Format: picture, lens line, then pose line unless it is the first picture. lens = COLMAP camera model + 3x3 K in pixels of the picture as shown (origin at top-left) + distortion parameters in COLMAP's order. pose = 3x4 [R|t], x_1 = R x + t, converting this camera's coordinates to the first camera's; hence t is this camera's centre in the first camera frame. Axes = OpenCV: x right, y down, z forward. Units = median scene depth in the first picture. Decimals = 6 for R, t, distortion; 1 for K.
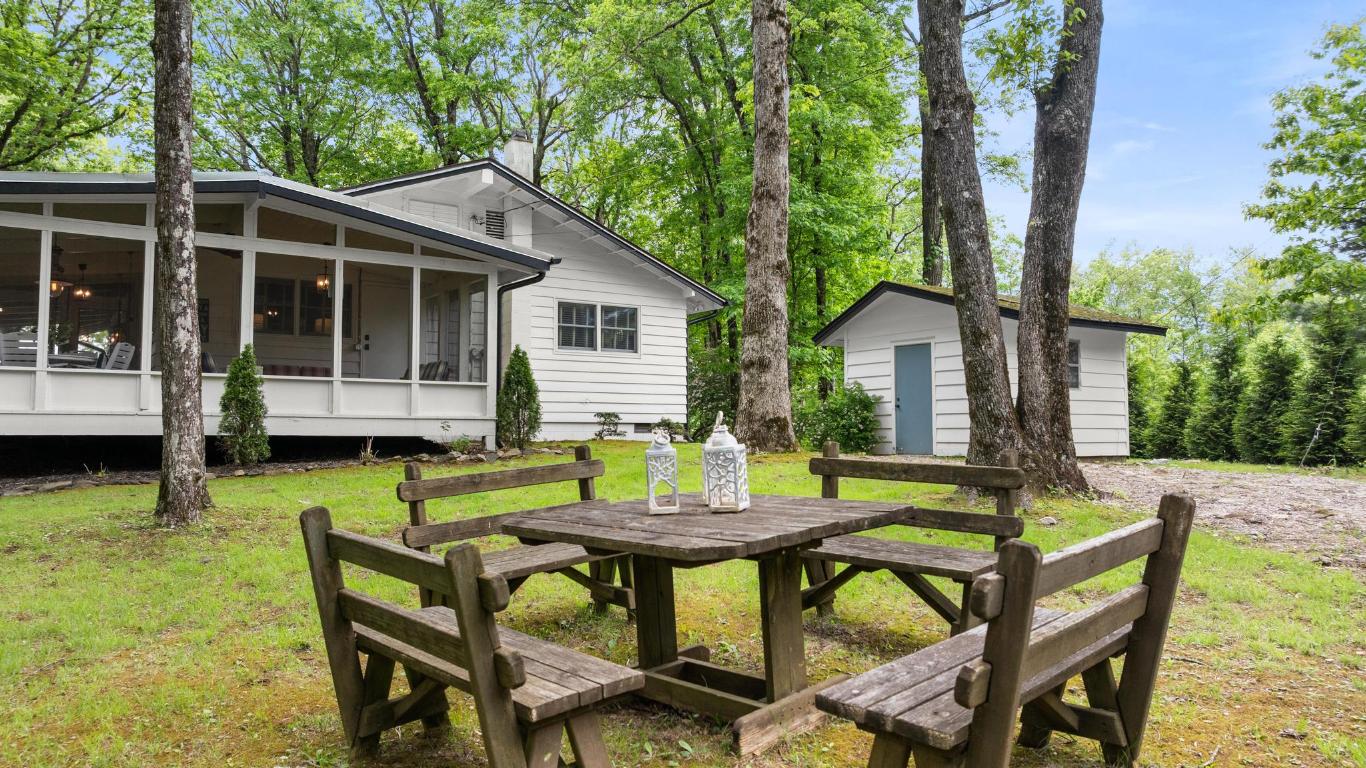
lens RADIAL K [[929.8, 0, 719.7], [0, 929.8, 388.7], [0, 0, 1]] dist [-0.039320, 0.080557]
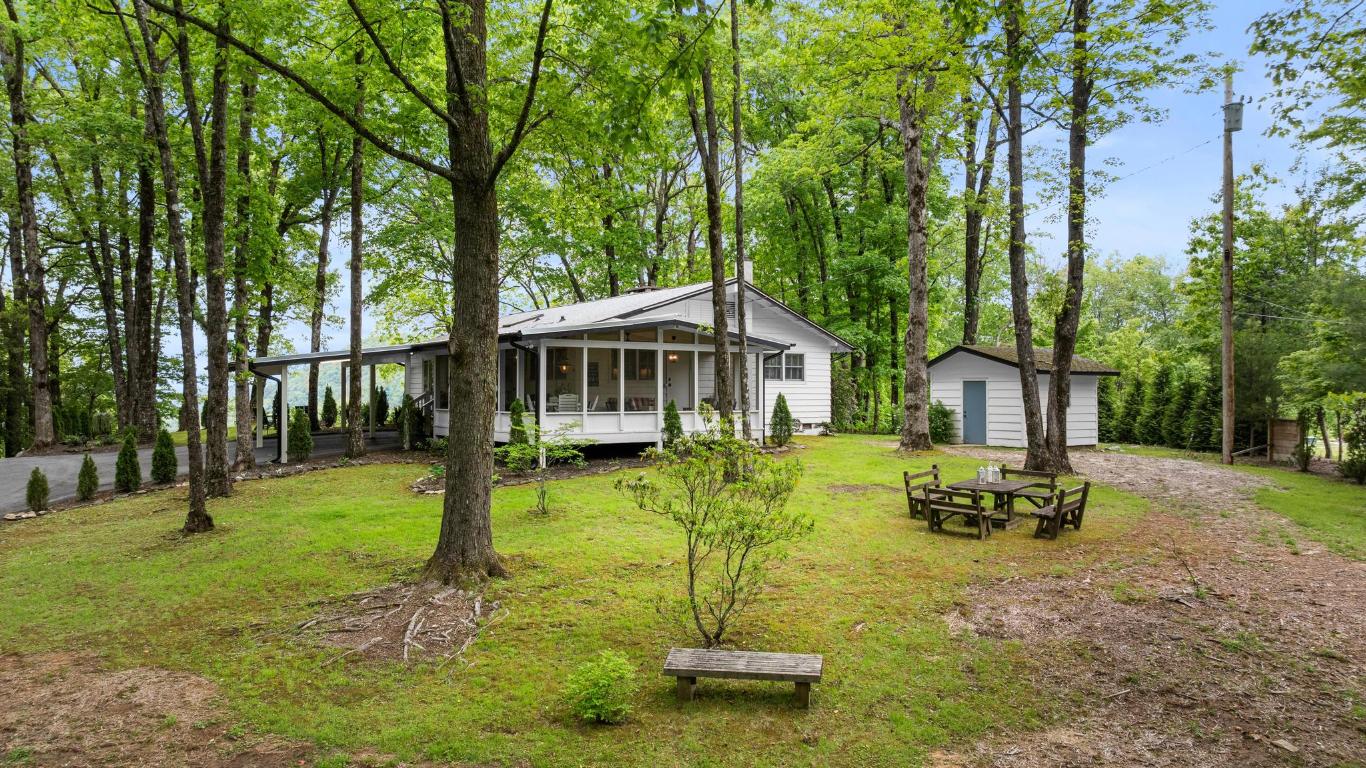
lens RADIAL K [[929.8, 0, 719.7], [0, 929.8, 388.7], [0, 0, 1]] dist [-0.039320, 0.080557]
pose [[0.999943, 0.000144, 0.010700, -0.279284], [-0.000632, 0.998959, 0.045622, -0.109031], [-0.010682, -0.045626, 0.998901, -0.707578]]
